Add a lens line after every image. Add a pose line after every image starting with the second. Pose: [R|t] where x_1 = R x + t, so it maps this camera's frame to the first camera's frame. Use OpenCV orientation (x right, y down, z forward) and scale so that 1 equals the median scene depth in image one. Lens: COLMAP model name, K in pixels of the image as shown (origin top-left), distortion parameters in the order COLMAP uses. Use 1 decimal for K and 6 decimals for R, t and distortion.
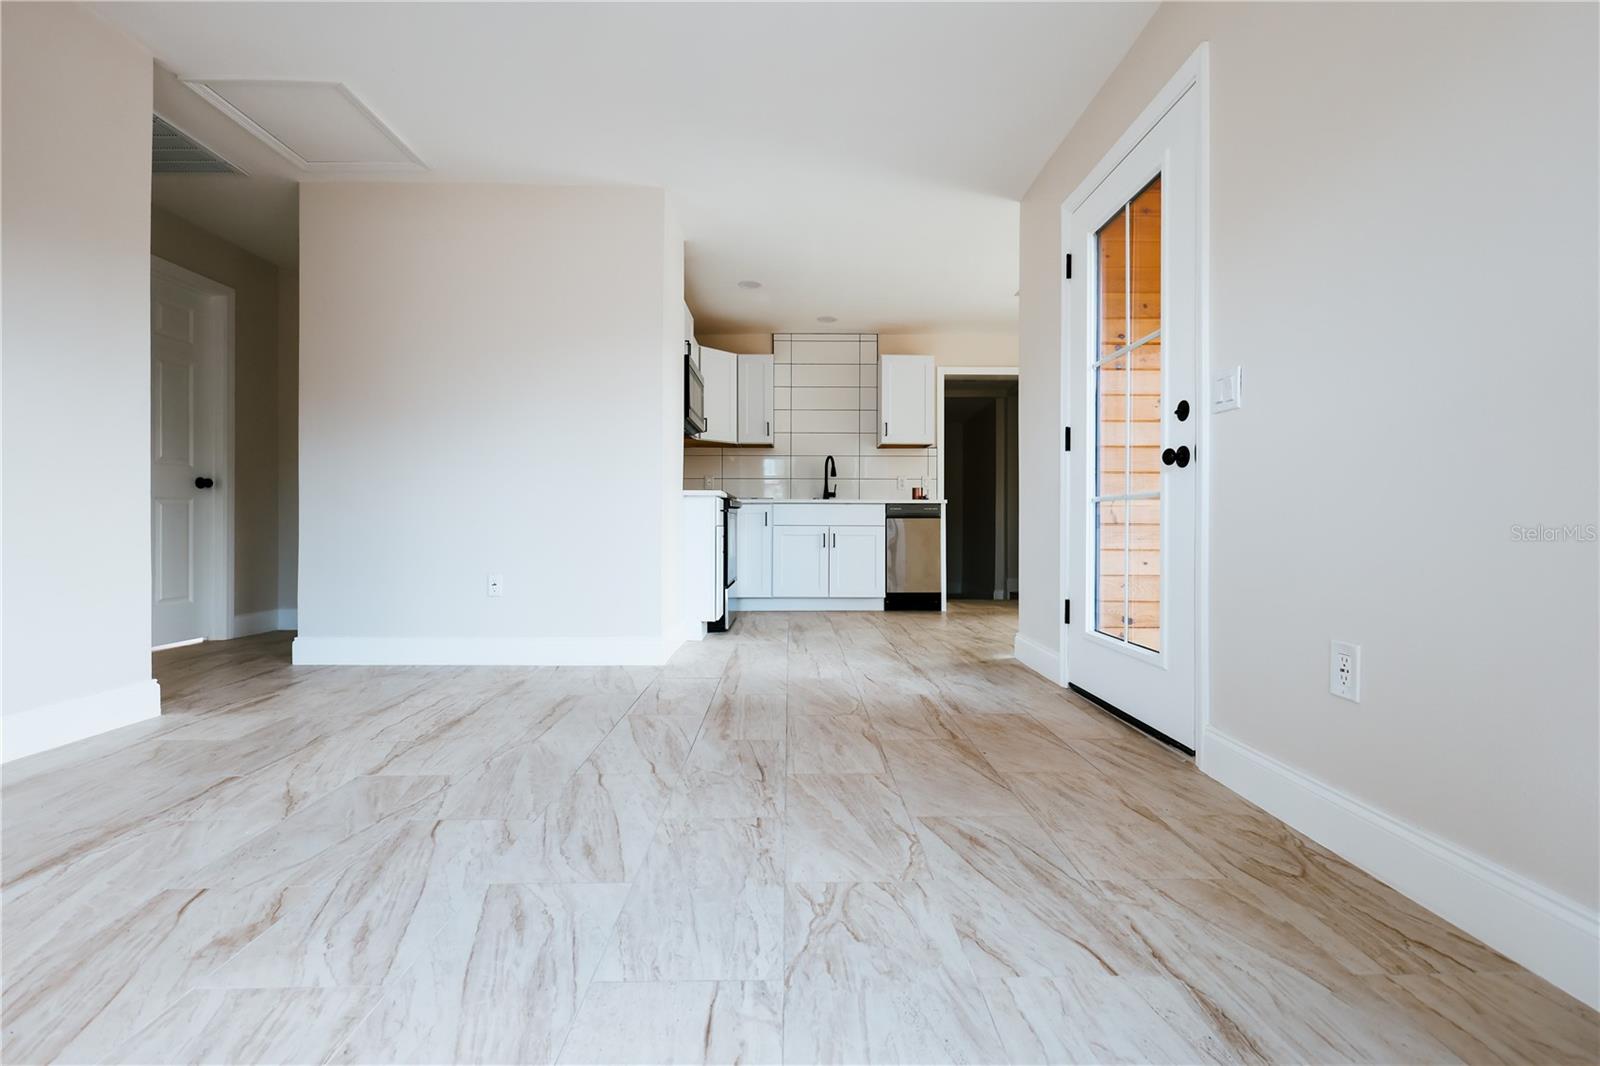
lens RADIAL K [[695.2, 0, 800.9], [0, 695.2, 521.4], [0, 0, 1]] dist [0.000159, 0.000185]
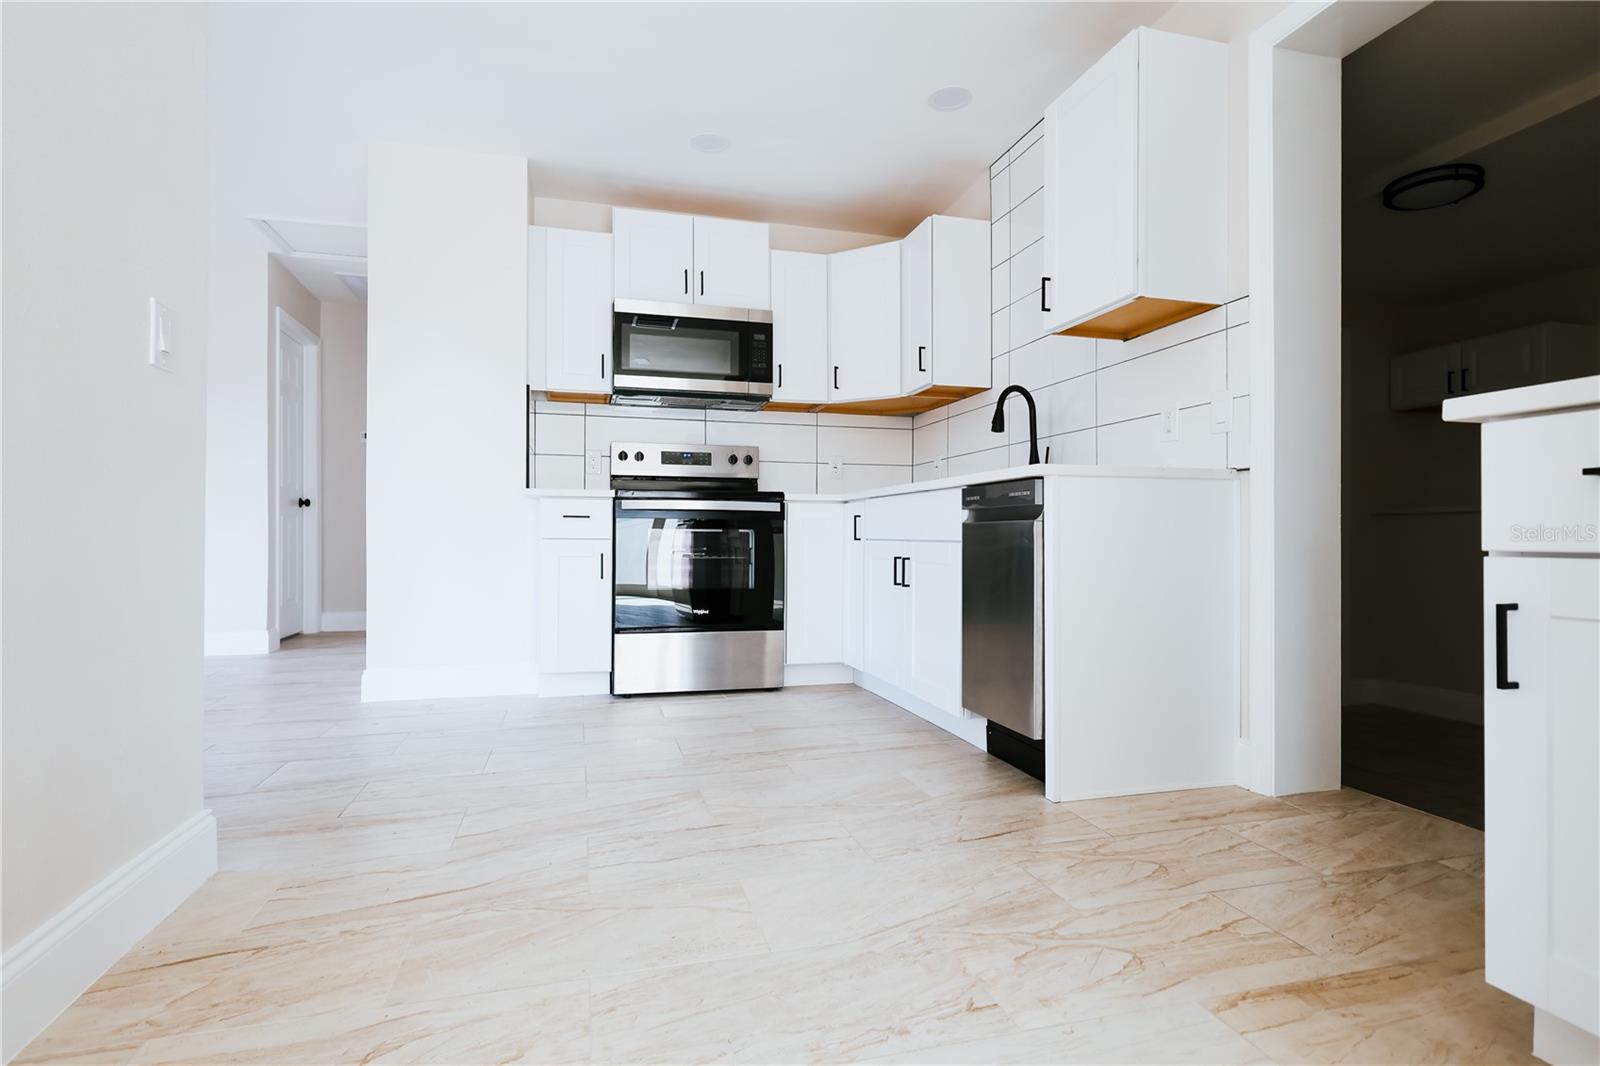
lens RADIAL K [[802.8, 0, 803.1], [0, 802.8, 541.0], [0, 0, 1]] dist [0.001171, 0.000113]
pose [[0.257549, 0.005470, -0.966250, 1.054280], [0.000796, 0.999982, 0.005873, 0.006196], [0.966265, -0.002281, 0.257540, 1.533301]]
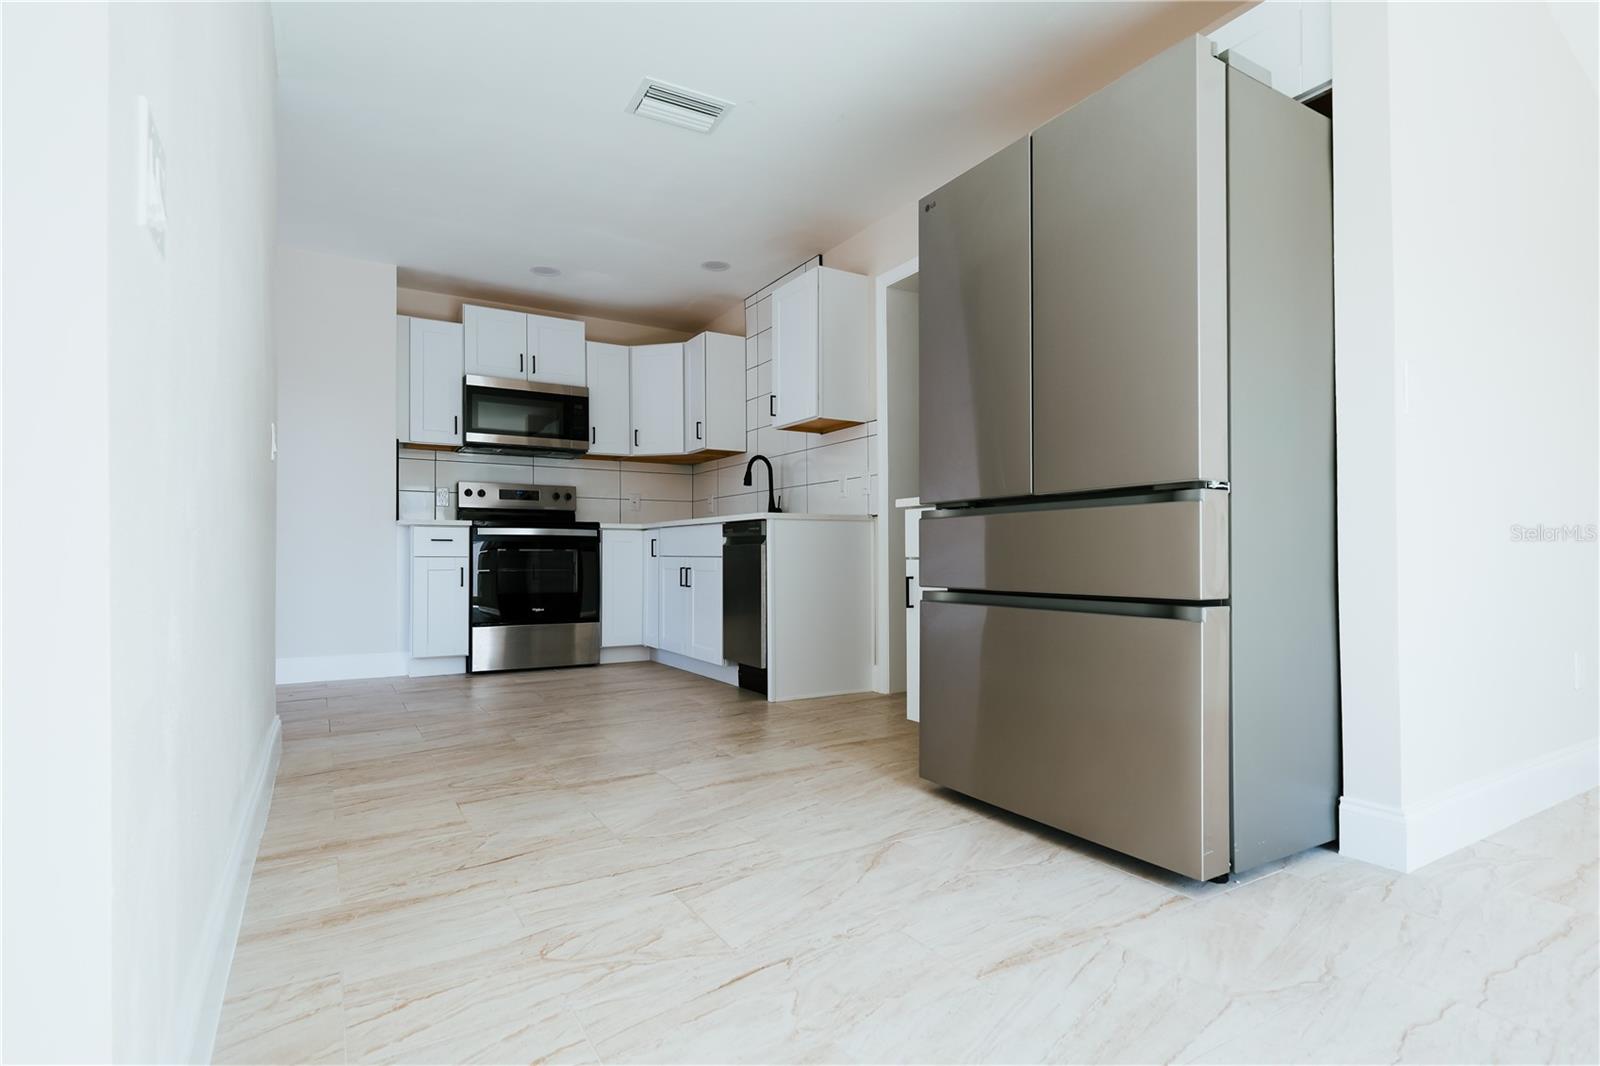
lens RADIAL K [[802.8, 0, 803.1], [0, 802.8, 541.0], [0, 0, 1]] dist [0.001171, 0.000113]
pose [[0.506028, -0.017143, -0.862347, 1.566649], [0.006156, 0.999849, -0.016264, 0.008377], [0.862495, 0.002922, 0.506057, 1.323028]]
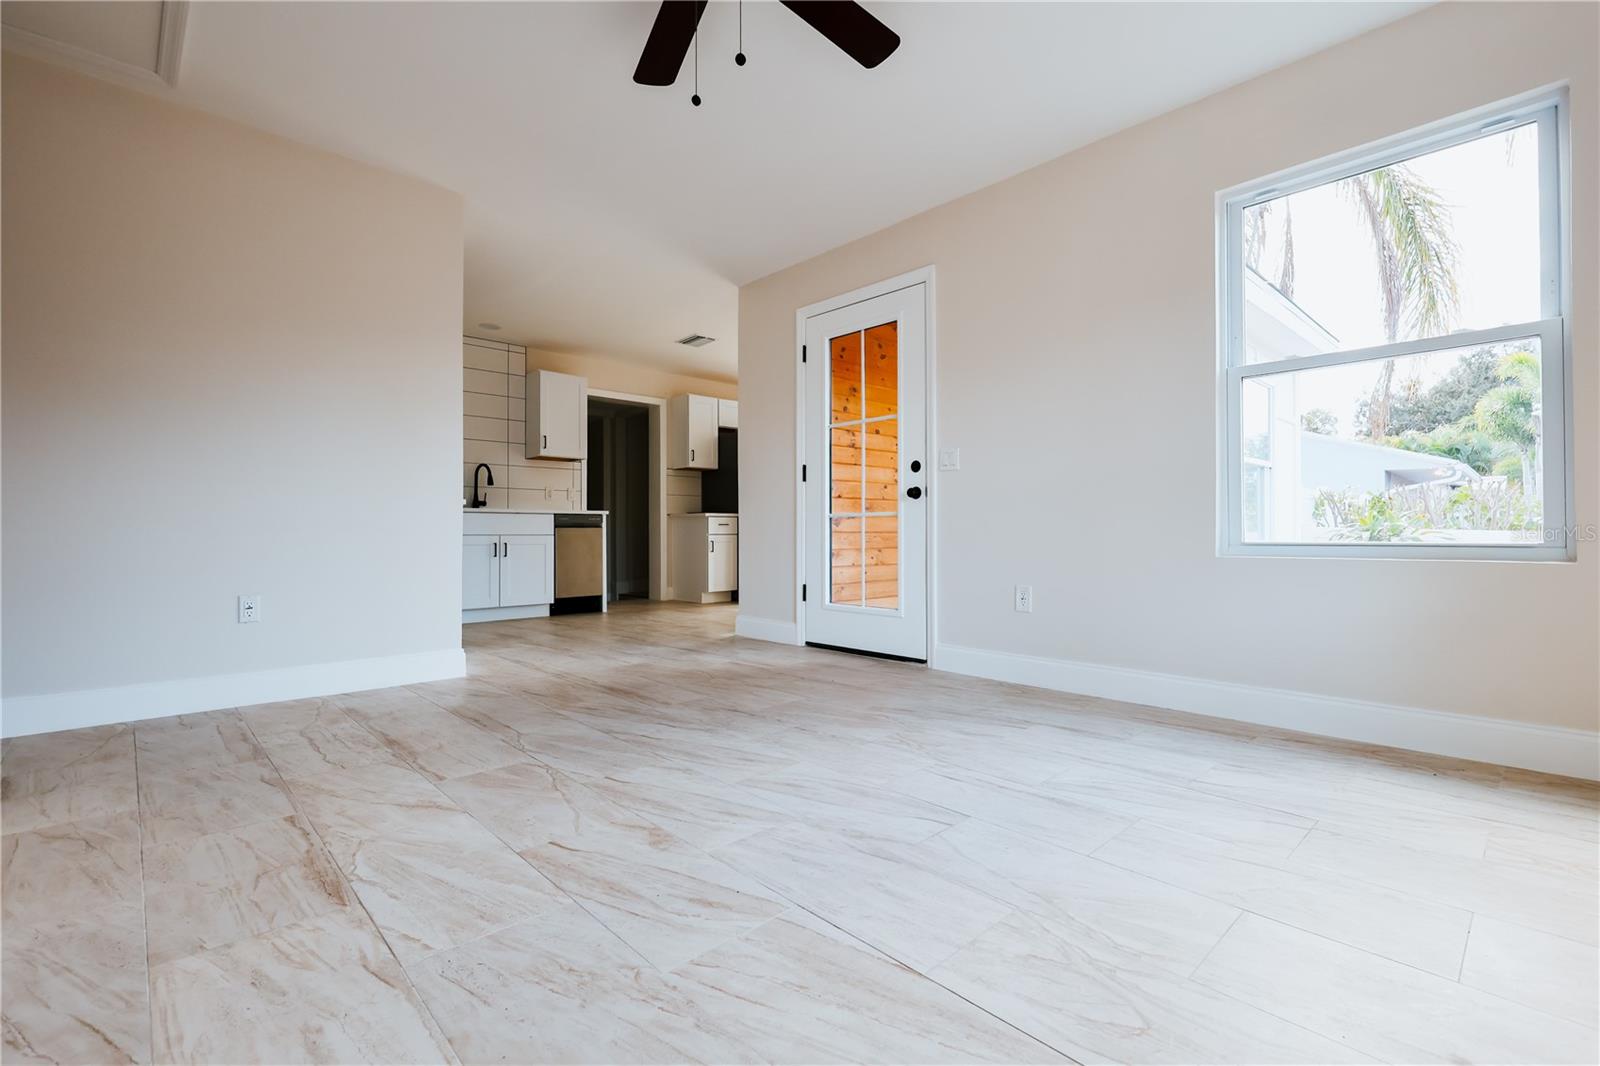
lens RADIAL K [[714.2, 0, 801.0], [0, 714.2, 523.6], [0, 0, 1]] dist [0.000951, 0.000069]
pose [[0.736959, 0.003854, 0.675927, -0.646030], [0.002401, 0.999963, -0.008319, -0.001366], [-0.675933, 0.007754, 0.736922, -0.090152]]
